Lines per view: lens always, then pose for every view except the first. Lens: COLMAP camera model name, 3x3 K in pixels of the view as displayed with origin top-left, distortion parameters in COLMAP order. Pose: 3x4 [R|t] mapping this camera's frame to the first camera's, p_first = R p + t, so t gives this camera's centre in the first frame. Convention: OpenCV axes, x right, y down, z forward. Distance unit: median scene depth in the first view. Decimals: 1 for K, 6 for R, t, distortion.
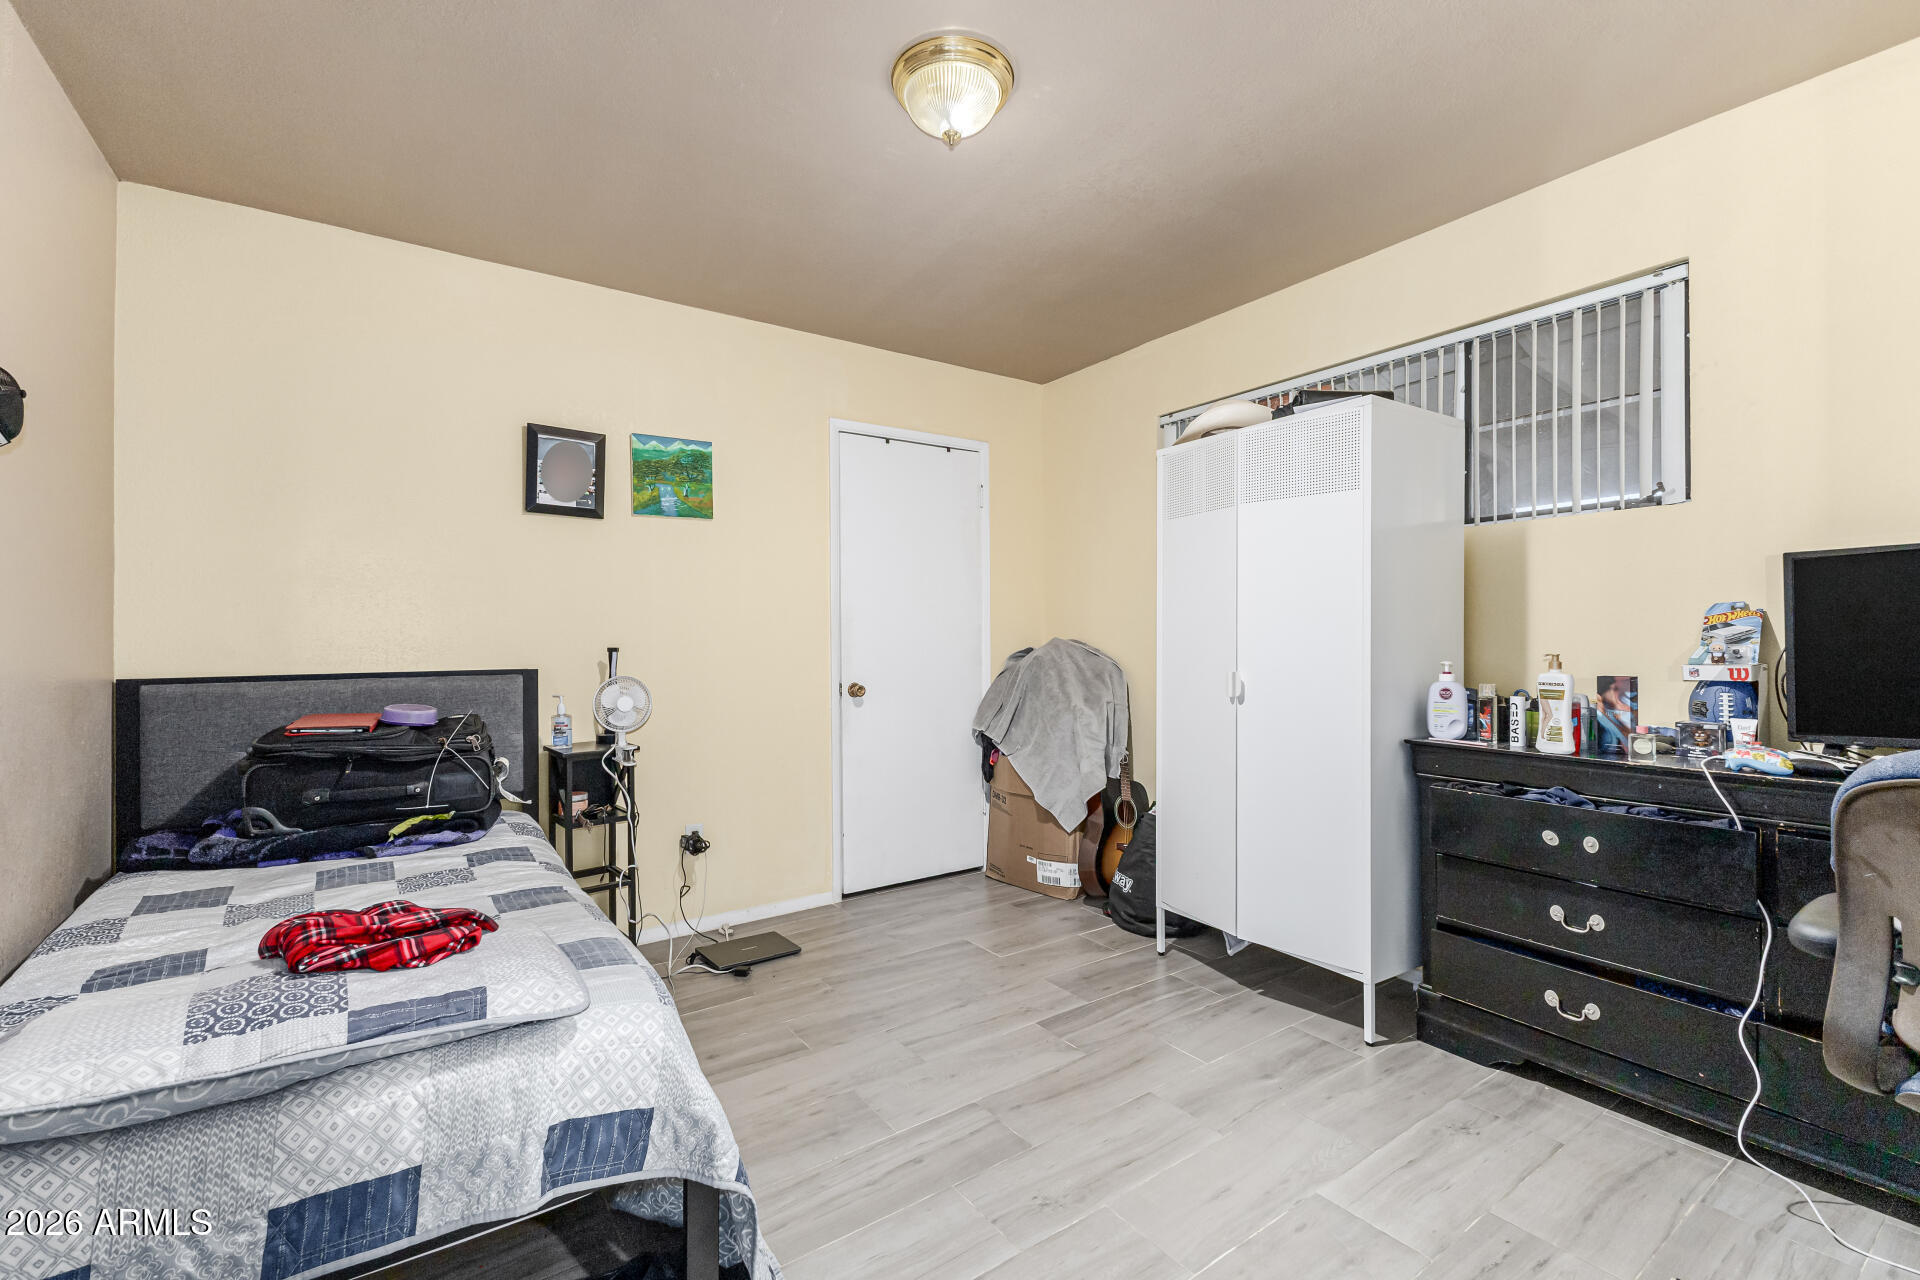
lens RADIAL K [[838.5, 0, 963.4], [0, 838.5, 636.0], [0, 0, 1]] dist [0.013058, -0.003720]
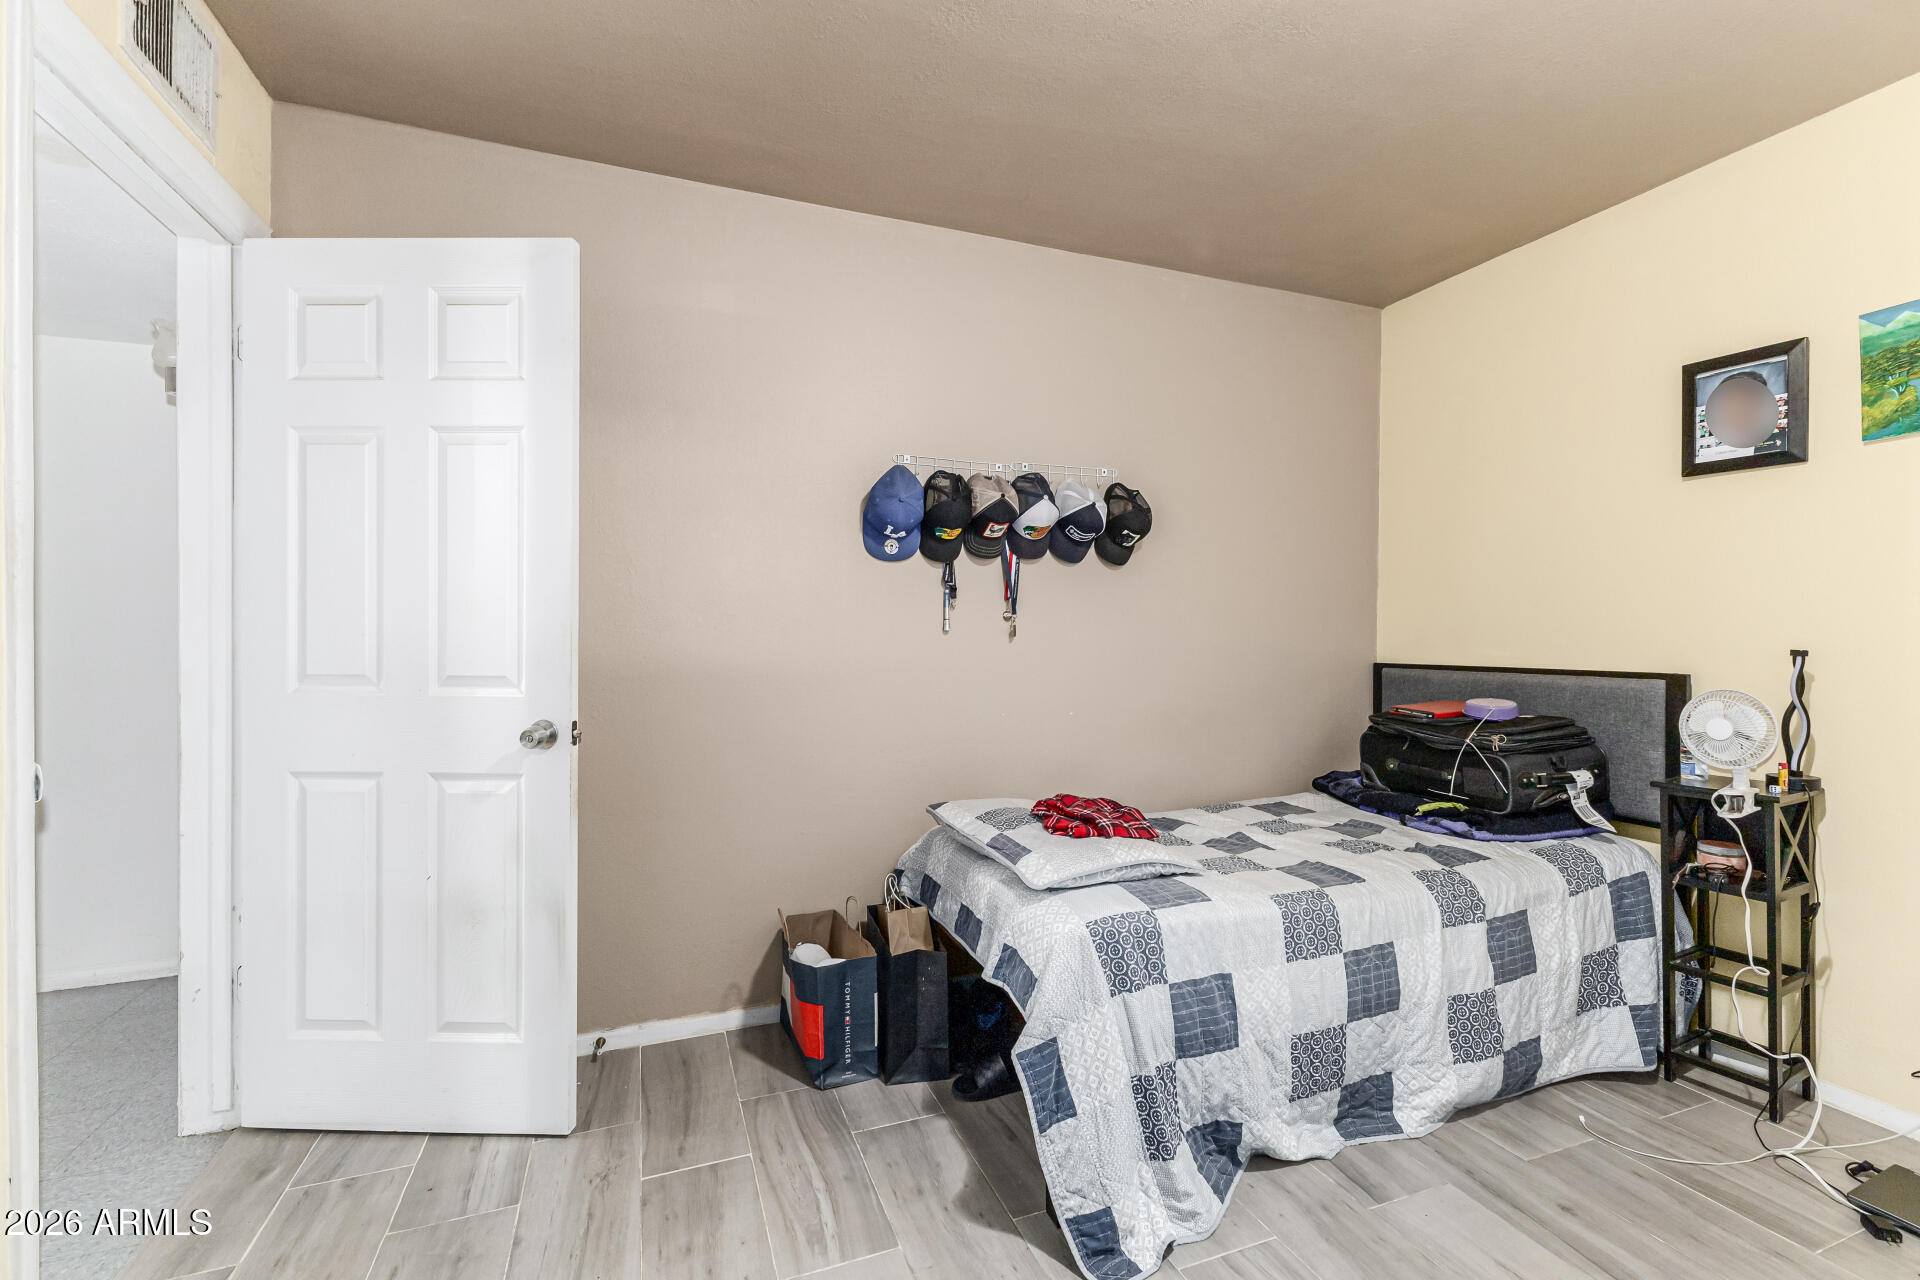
lens RADIAL K [[838.5, 0, 962.1], [0, 838.5, 635.4], [0, 0, 1]] dist [0.013058, -0.003720]
pose [[-0.236723, 0.005541, -0.971561, 0.423615], [-0.001977, 0.999979, 0.006185, -0.001062], [0.971575, 0.003385, -0.236707, 0.525511]]
